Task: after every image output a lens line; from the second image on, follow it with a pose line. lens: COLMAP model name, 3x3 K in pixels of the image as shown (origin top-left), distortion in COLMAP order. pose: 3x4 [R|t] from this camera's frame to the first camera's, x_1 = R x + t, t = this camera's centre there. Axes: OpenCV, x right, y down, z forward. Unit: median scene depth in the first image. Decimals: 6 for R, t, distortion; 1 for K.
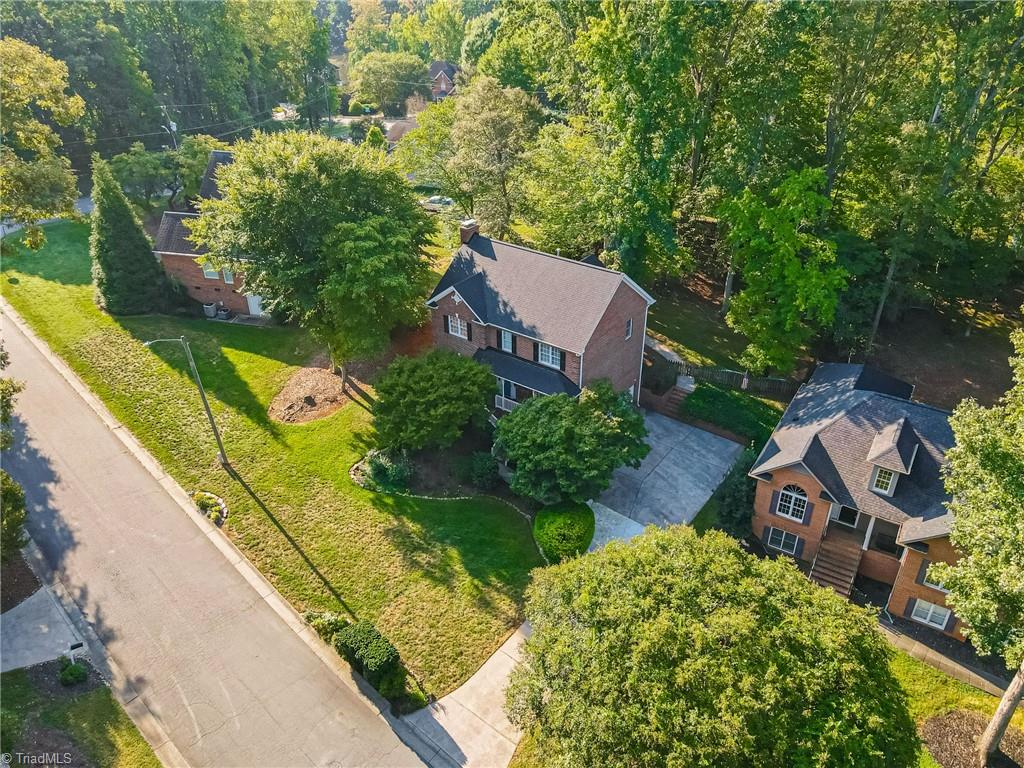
lens RADIAL K [[802.8, 0, 543.5], [0, 802.8, 405.5], [0, 0, 1]] dist [0.006384, 0.014000]
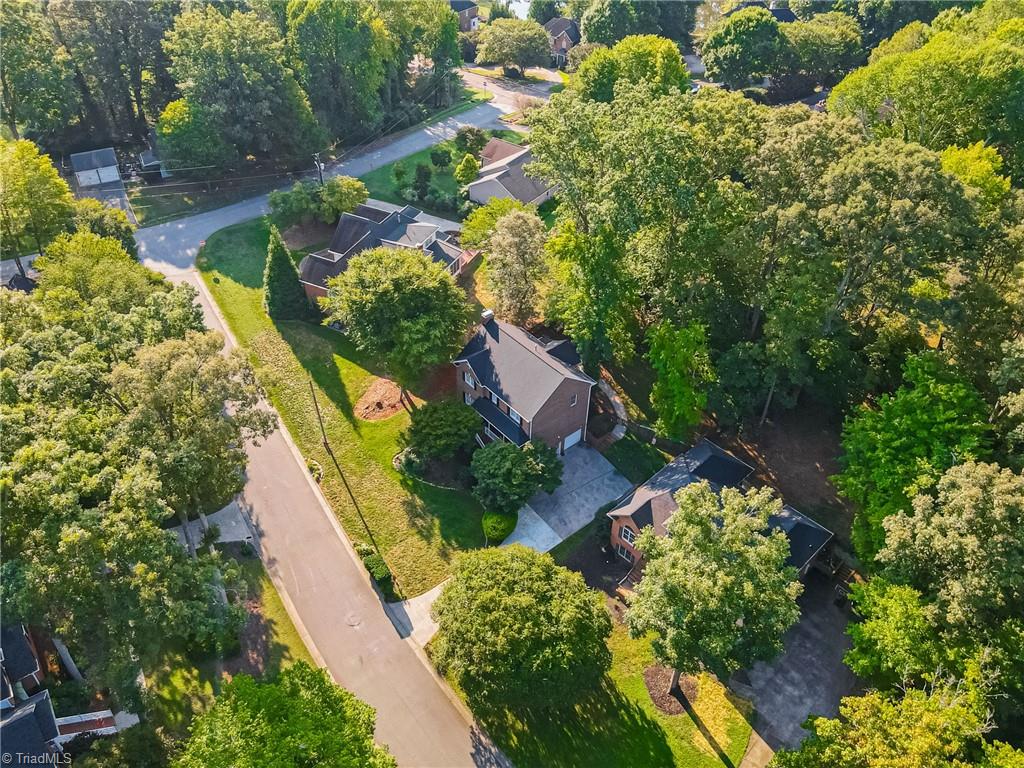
lens RADIAL K [[1069.9, 0, 512.0], [0, 1069.9, 384.0], [0, 0, 1]] dist [0.001718, 0.012246]
pose [[0.961774, 0.180860, -0.205624, 0.462500], [-0.139956, 0.970038, 0.198592, -0.585797], [0.235380, -0.162223, 0.958269, -1.146197]]
